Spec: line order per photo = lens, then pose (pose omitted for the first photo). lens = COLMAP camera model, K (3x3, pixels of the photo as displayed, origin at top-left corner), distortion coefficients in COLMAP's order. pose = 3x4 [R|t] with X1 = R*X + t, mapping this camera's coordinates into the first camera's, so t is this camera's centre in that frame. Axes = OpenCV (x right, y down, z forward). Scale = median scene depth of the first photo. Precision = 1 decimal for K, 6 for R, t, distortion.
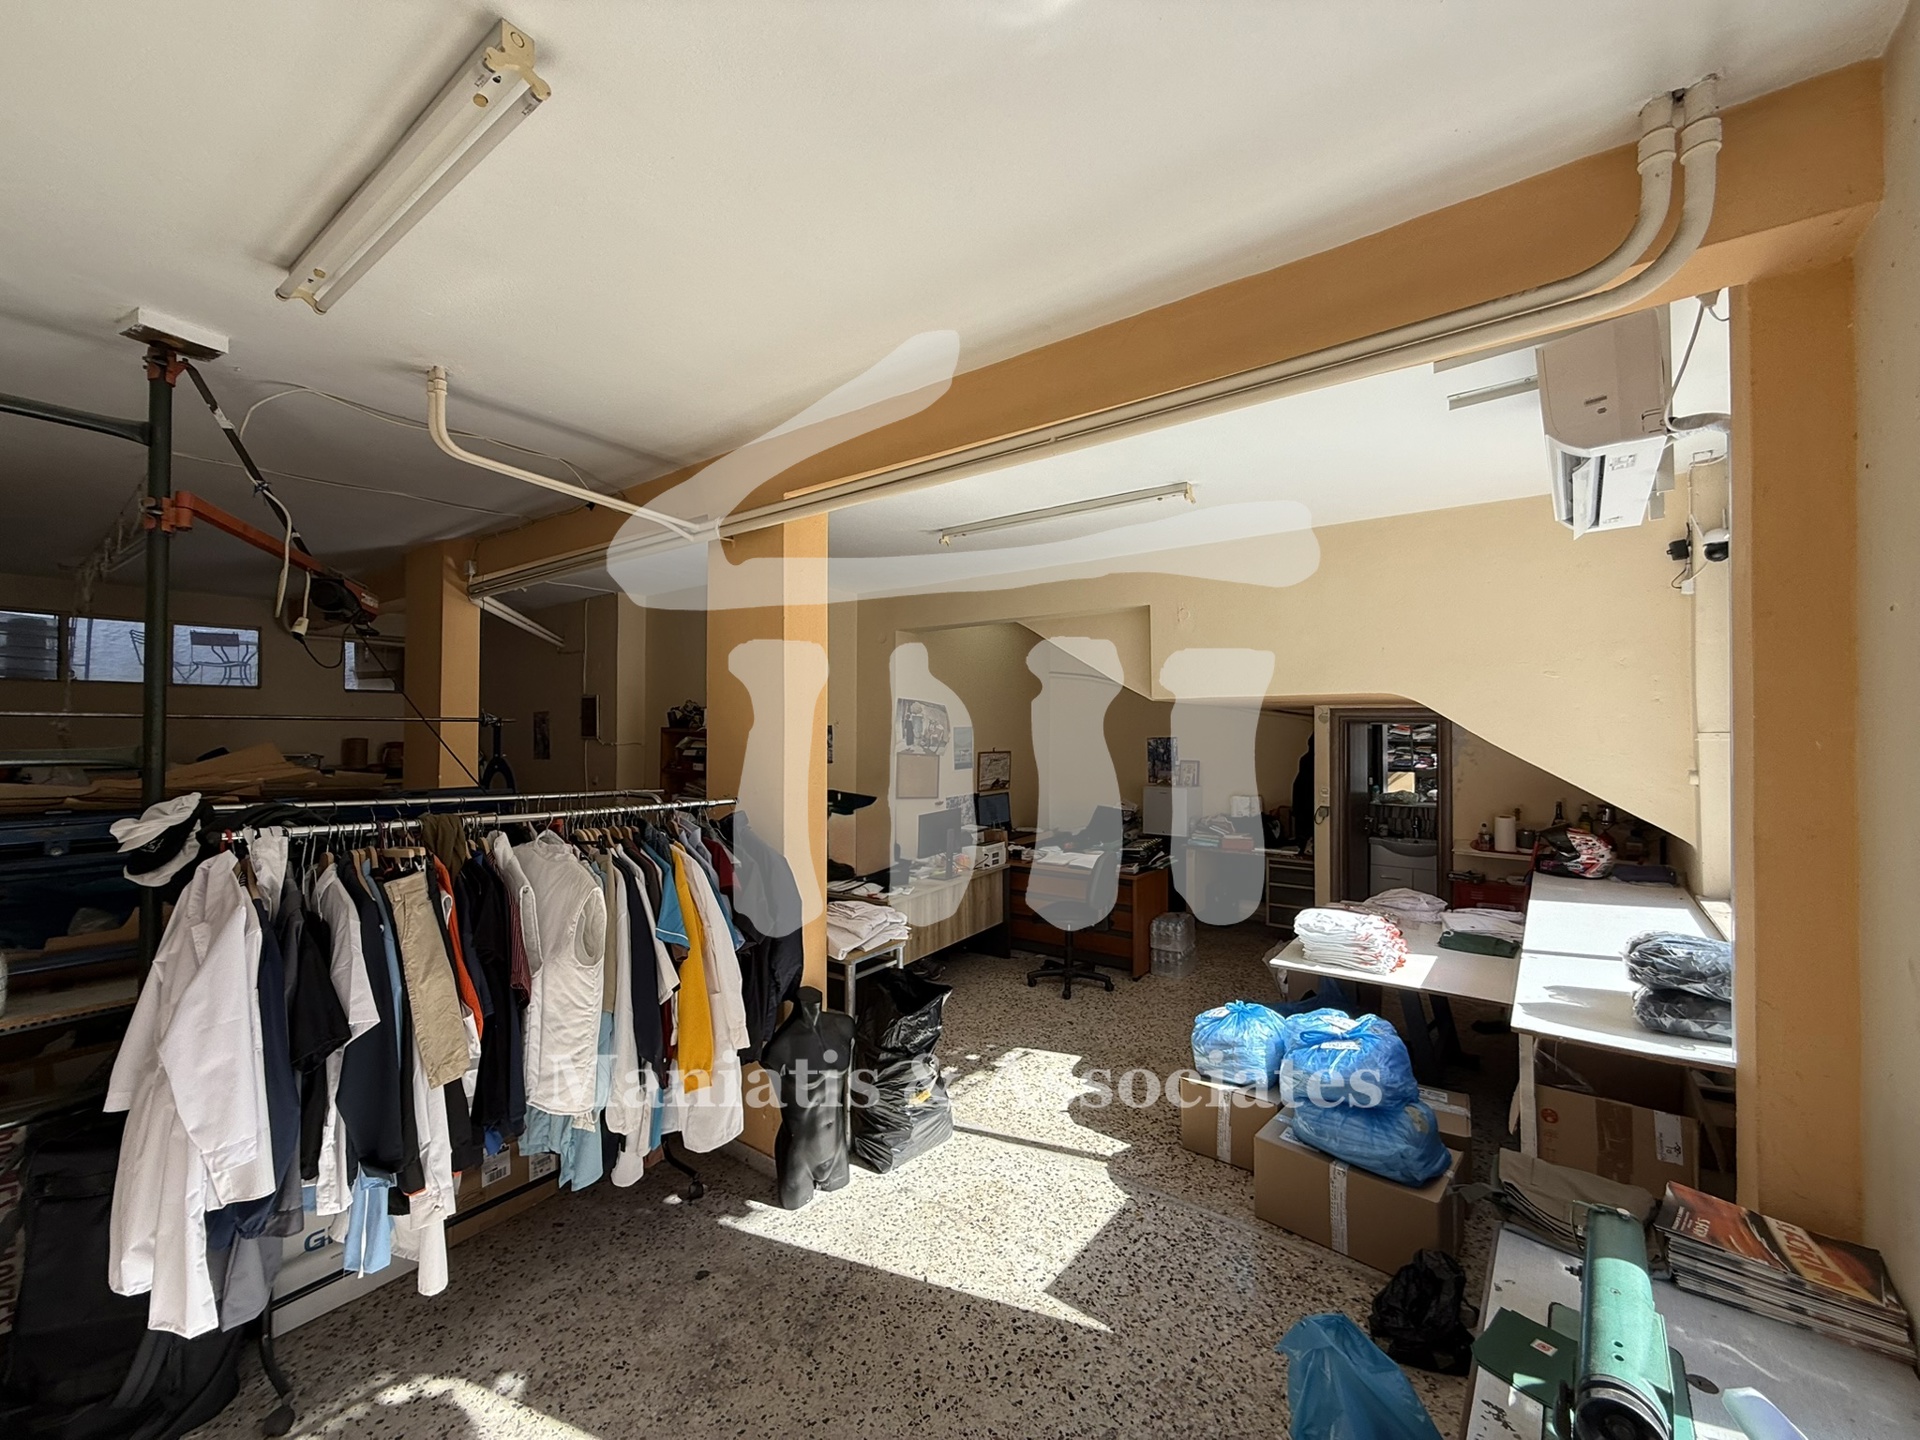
lens RADIAL K [[763.5, 0, 955.0], [0, 763.5, 718.3], [0, 0, 1]] dist [-0.000831, 0.000303]
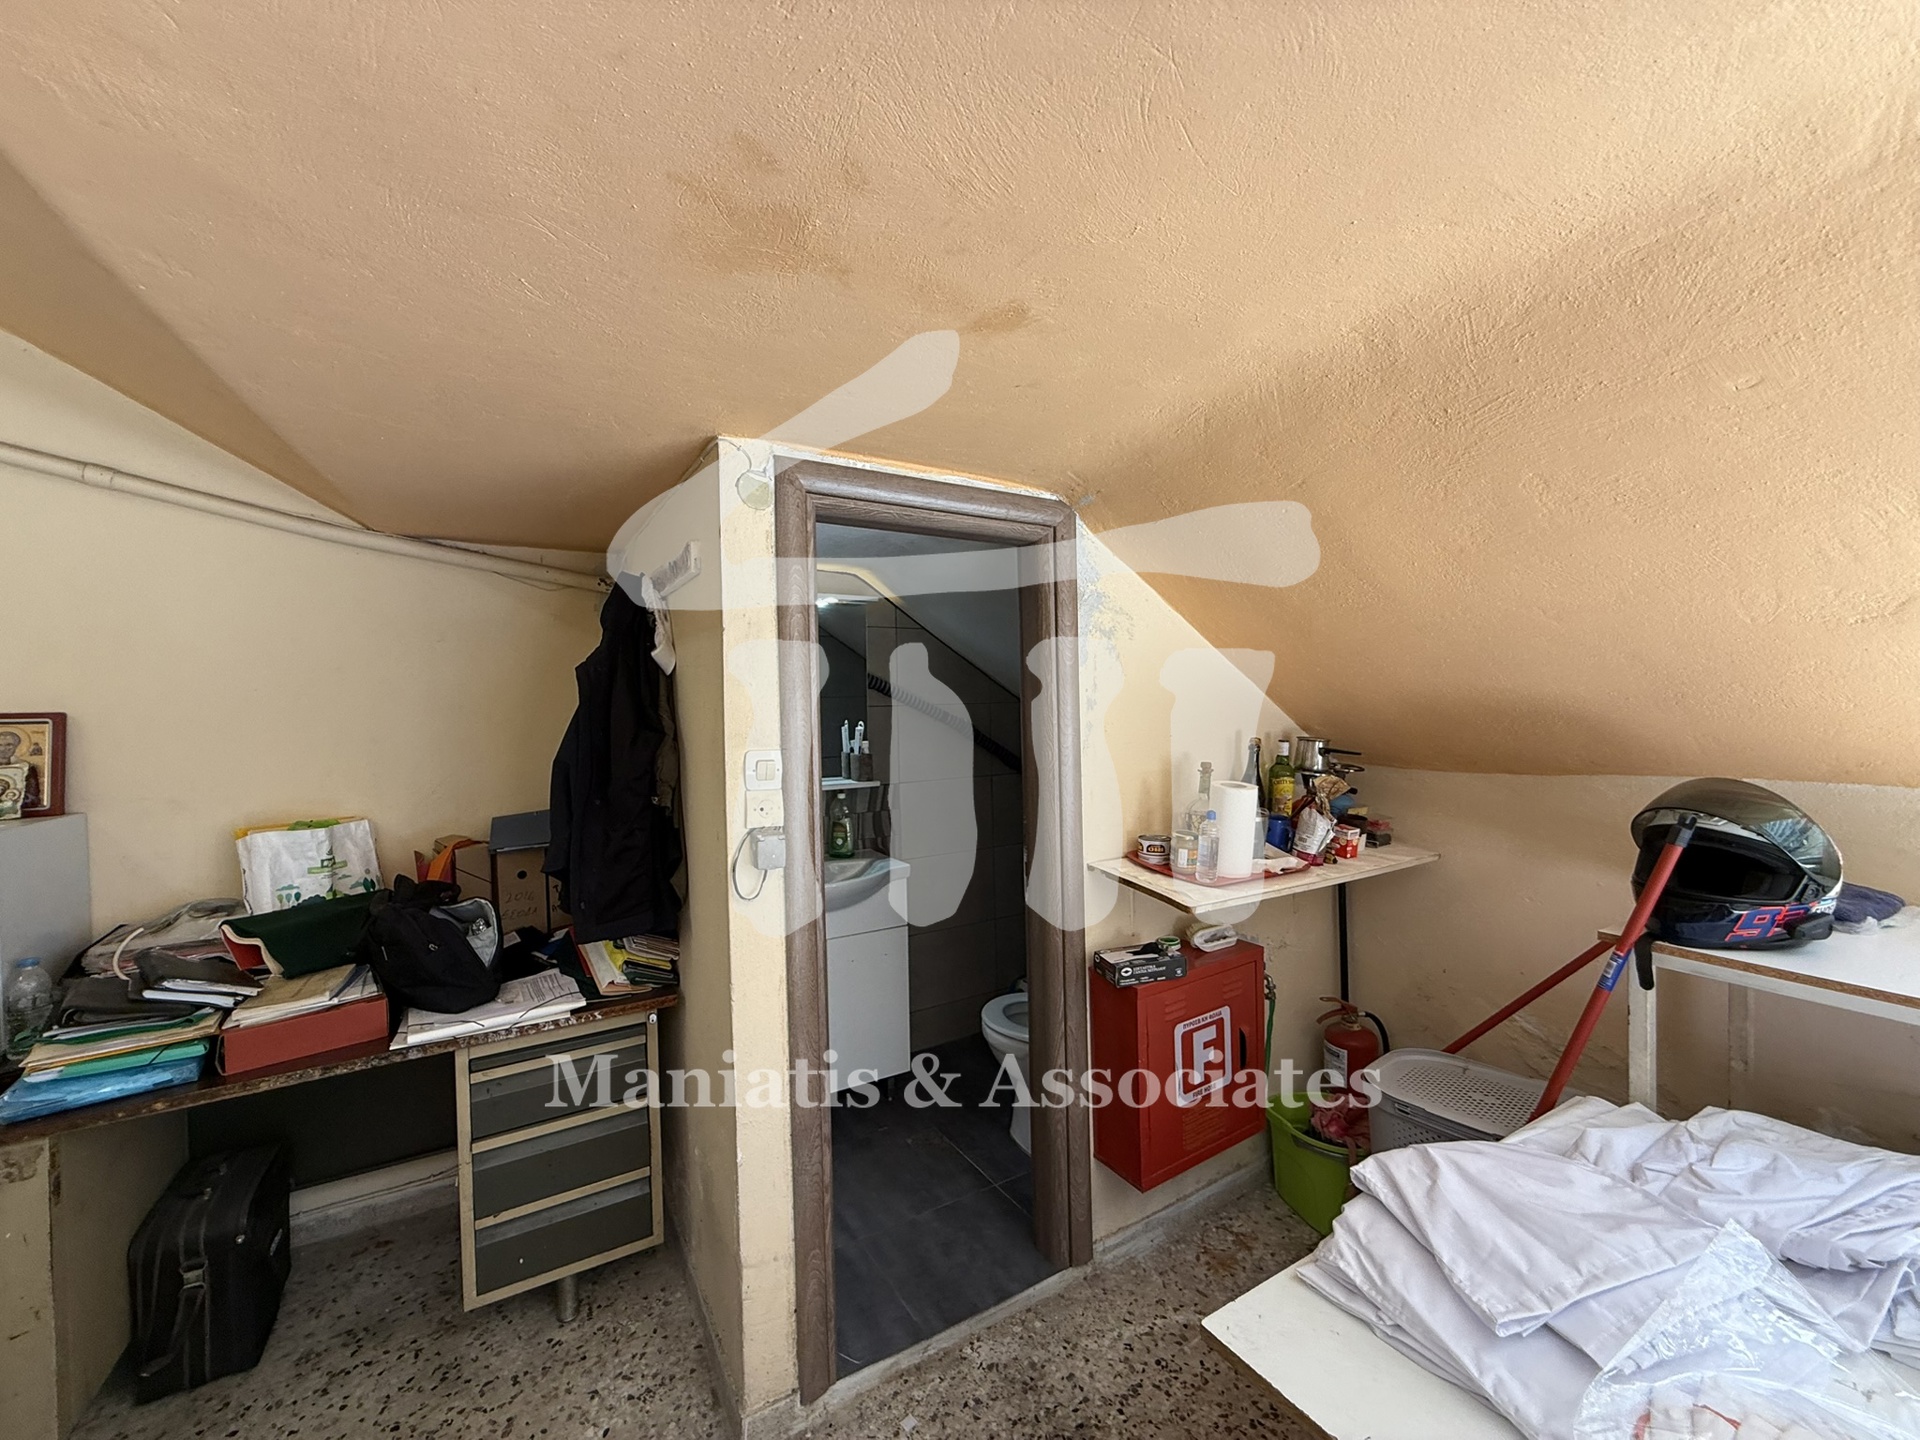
lens RADIAL K [[764.0, 0, 954.8], [0, 764.0, 718.1], [0, 0, 1]] dist [-0.001388, 0.000240]
pose [[0.388712, -0.023688, 0.921055, 0.558391], [0.010705, 0.999718, 0.021193, 0.152526], [-0.921297, 0.001622, 0.388856, 1.742280]]
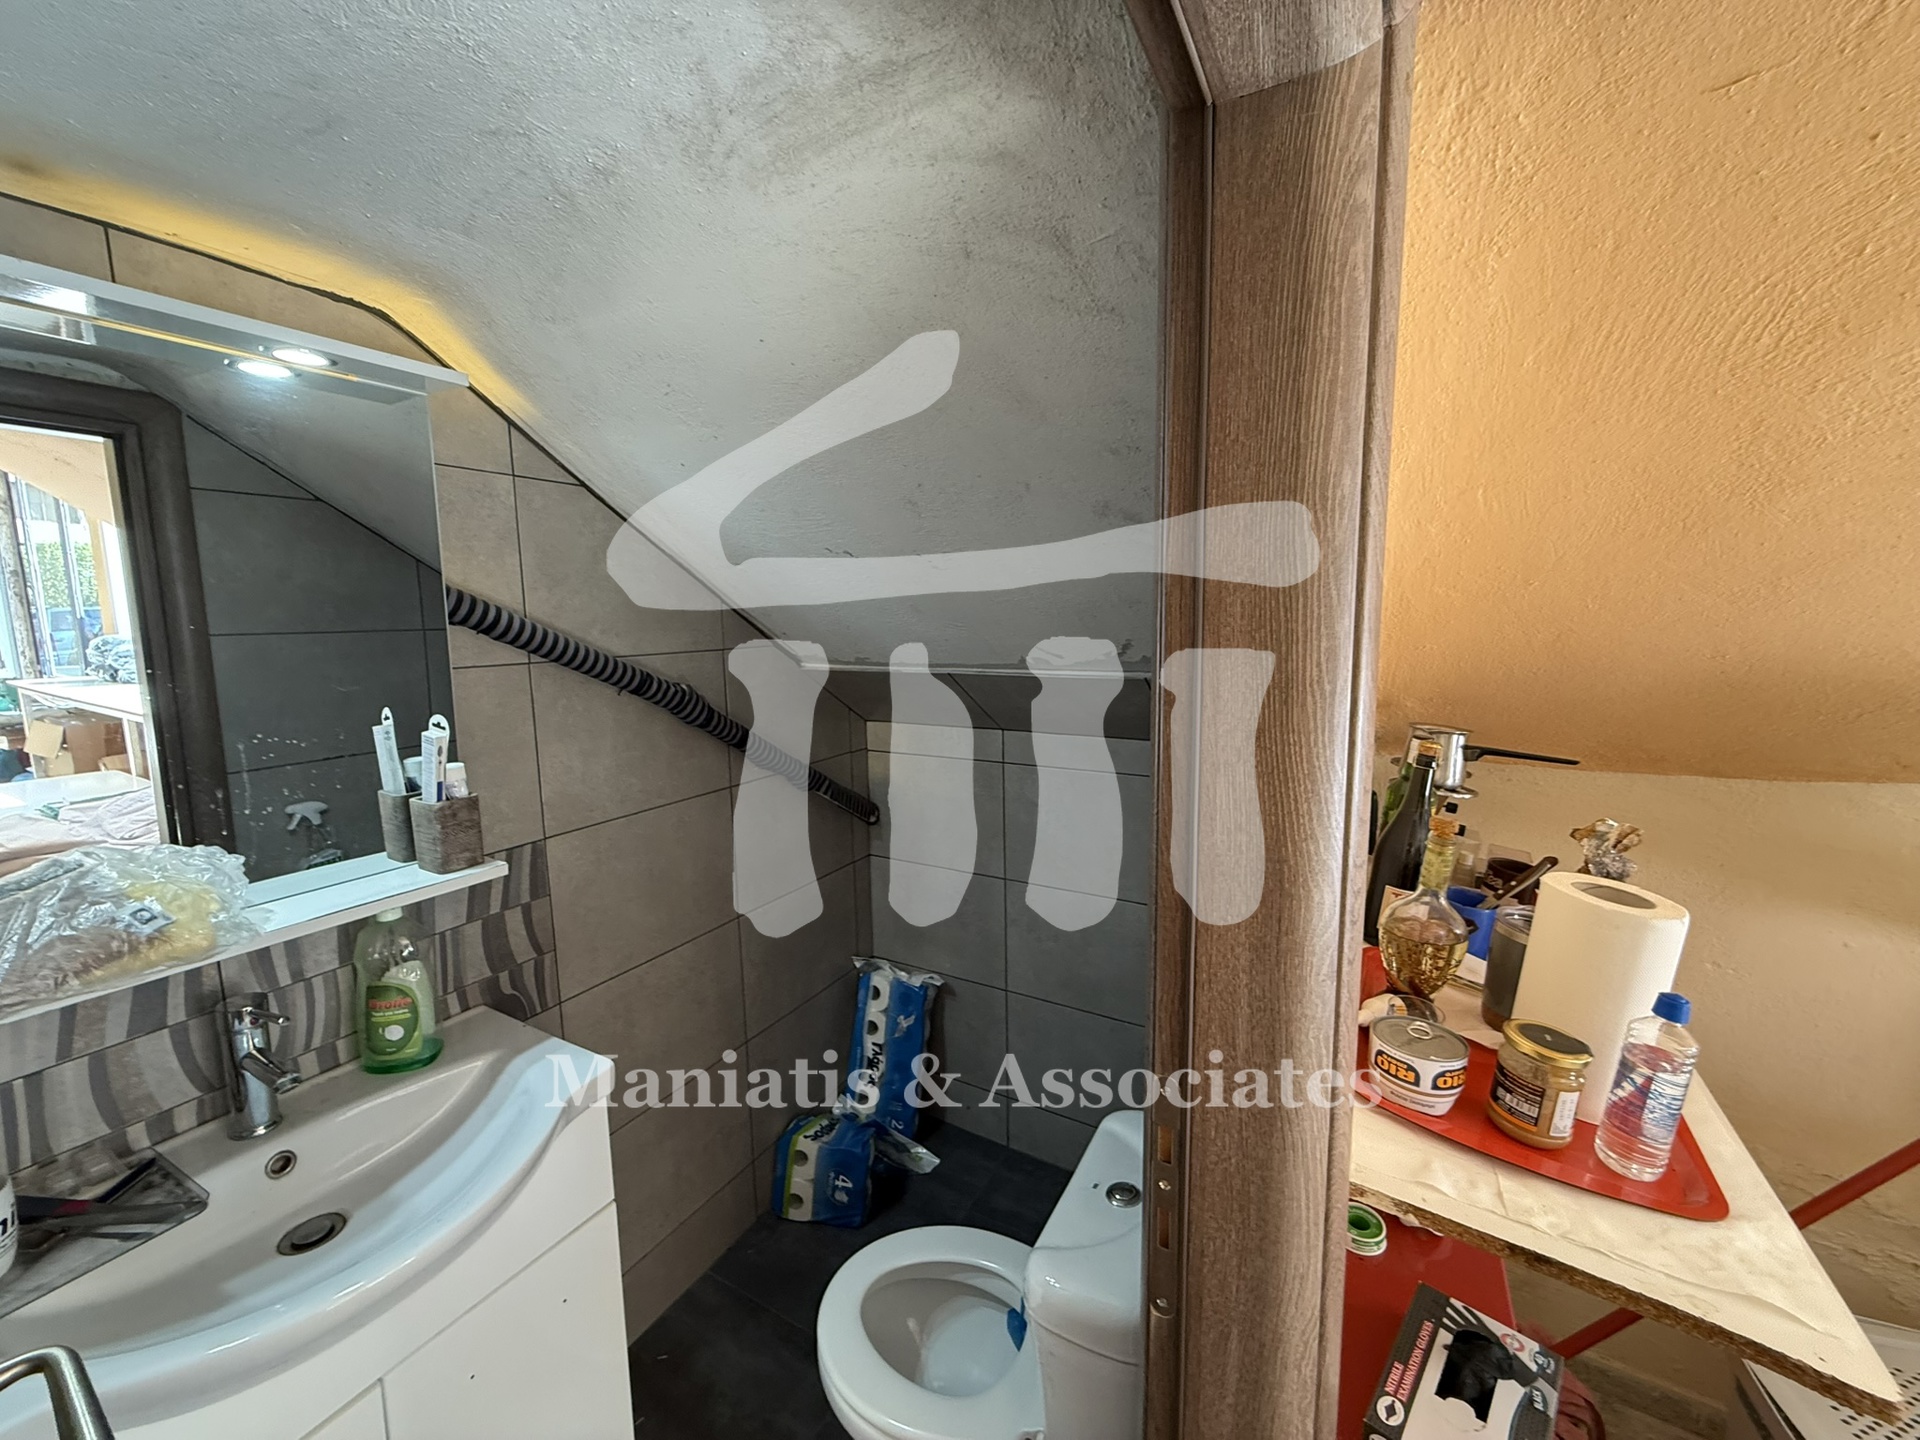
lens RADIAL K [[764.0, 0, 954.8], [0, 764.0, 718.1], [0, 0, 1]] dist [-0.001388, 0.000240]
pose [[-0.117775, -0.133104, 0.984079, 1.062380], [0.003762, 0.990909, 0.134478, 0.127444], [-0.993033, 0.019541, -0.116204, 2.054045]]
